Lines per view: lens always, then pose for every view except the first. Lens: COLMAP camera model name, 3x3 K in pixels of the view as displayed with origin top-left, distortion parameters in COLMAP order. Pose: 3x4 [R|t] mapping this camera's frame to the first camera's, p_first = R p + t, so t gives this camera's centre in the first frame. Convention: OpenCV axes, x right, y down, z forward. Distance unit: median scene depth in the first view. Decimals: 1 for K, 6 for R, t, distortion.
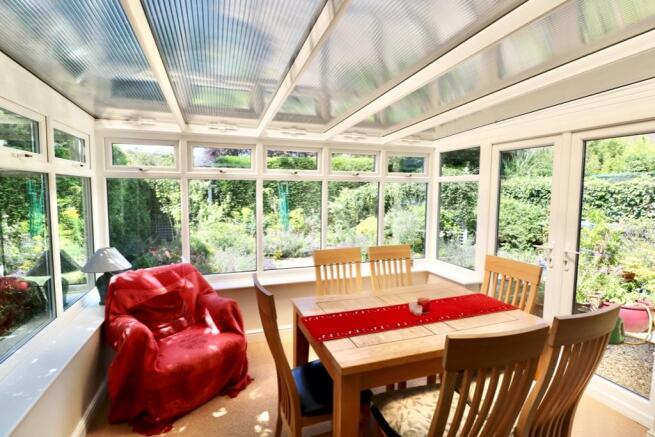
lens RADIAL K [[311.9, 0, 327.5], [0, 311.9, 218.5], [0, 0, 1]] dist [-0.024412, -0.000237]
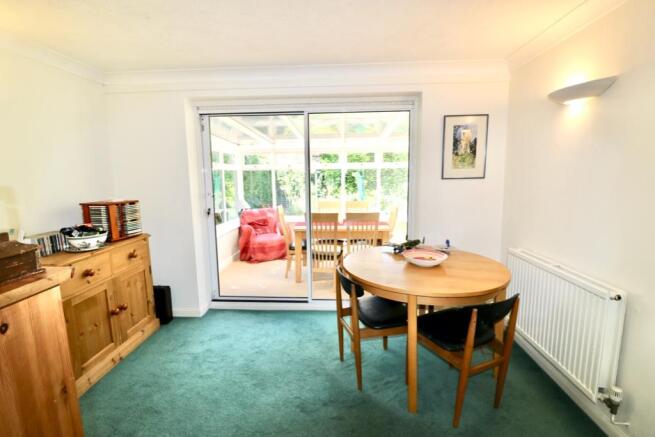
lens RADIAL K [[311.9, 0, 327.5], [0, 311.9, 218.5], [0, 0, 1]] dist [-0.024412, -0.000237]
pose [[0.920972, 0.040549, -0.387513, 0.879276], [-0.020369, 0.998220, 0.056044, 0.096106], [0.389095, -0.043722, 0.920159, -1.020727]]
